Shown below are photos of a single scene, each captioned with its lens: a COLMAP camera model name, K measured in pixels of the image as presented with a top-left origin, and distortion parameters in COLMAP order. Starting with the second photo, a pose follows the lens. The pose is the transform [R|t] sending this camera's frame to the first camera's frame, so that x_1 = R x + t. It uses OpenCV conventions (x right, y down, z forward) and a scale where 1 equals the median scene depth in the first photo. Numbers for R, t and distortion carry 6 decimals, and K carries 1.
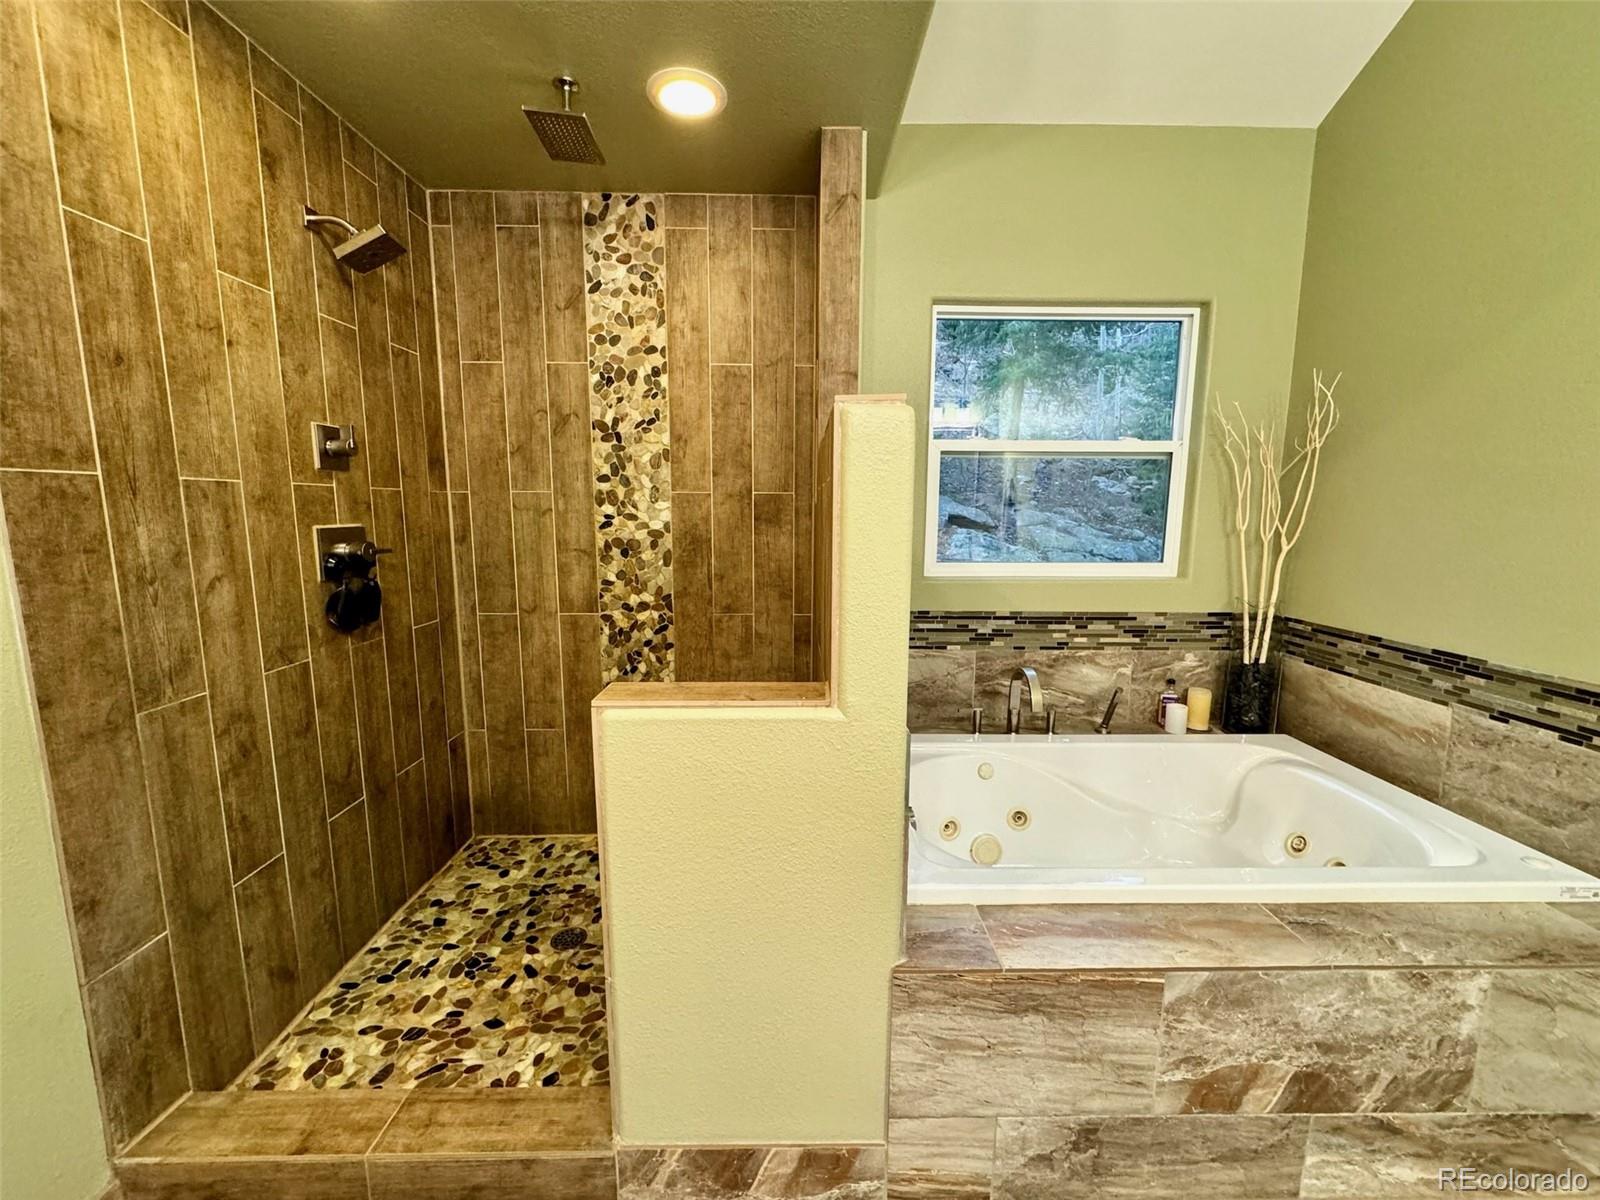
lens RADIAL K [[639.8, 0, 798.3], [0, 639.8, 599.6], [0, 0, 1]] dist [-0.000266, 0.000002]
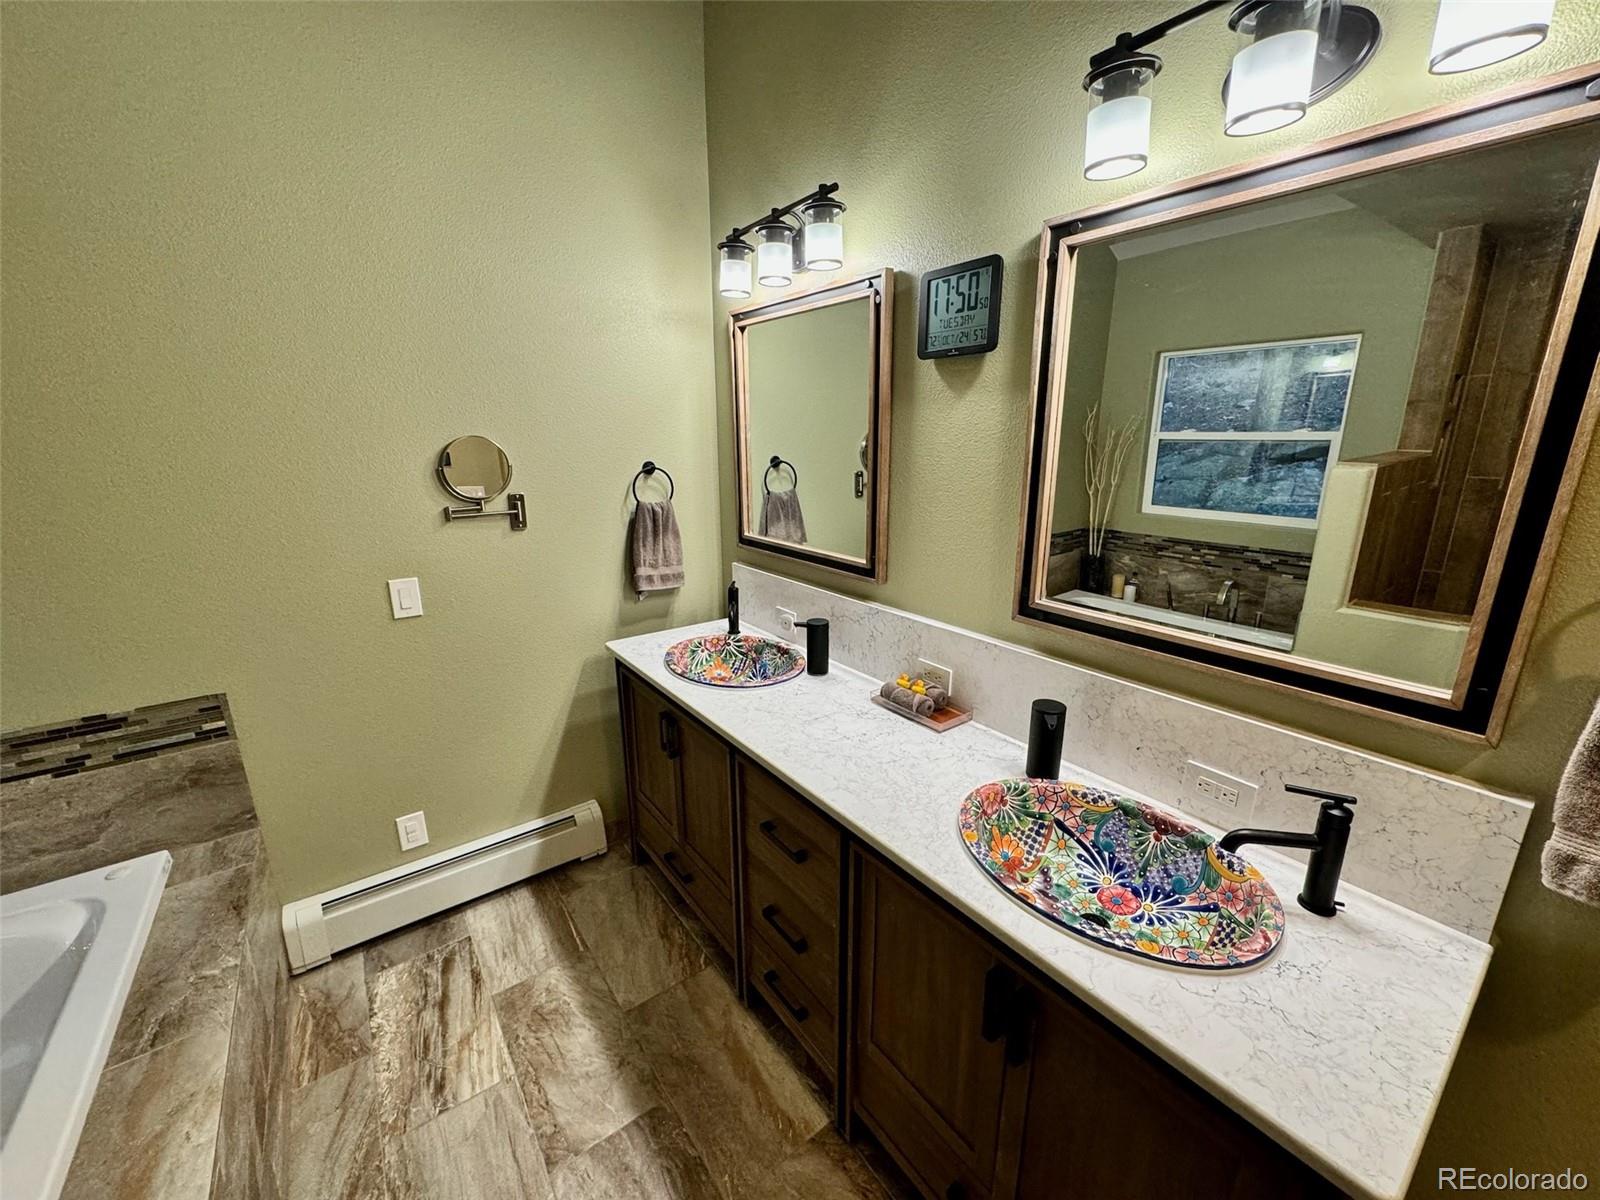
lens RADIAL K [[639.8, 0, 798.8], [0, 639.8, 599.0], [0, 0, 1]] dist [-0.000266, 0.000002]
pose [[-0.576614, -0.208165, 0.790053, -0.361025], [0.123330, 0.933740, 0.336035, -0.284638], [-0.807655, 0.291199, -0.512735, 0.441956]]
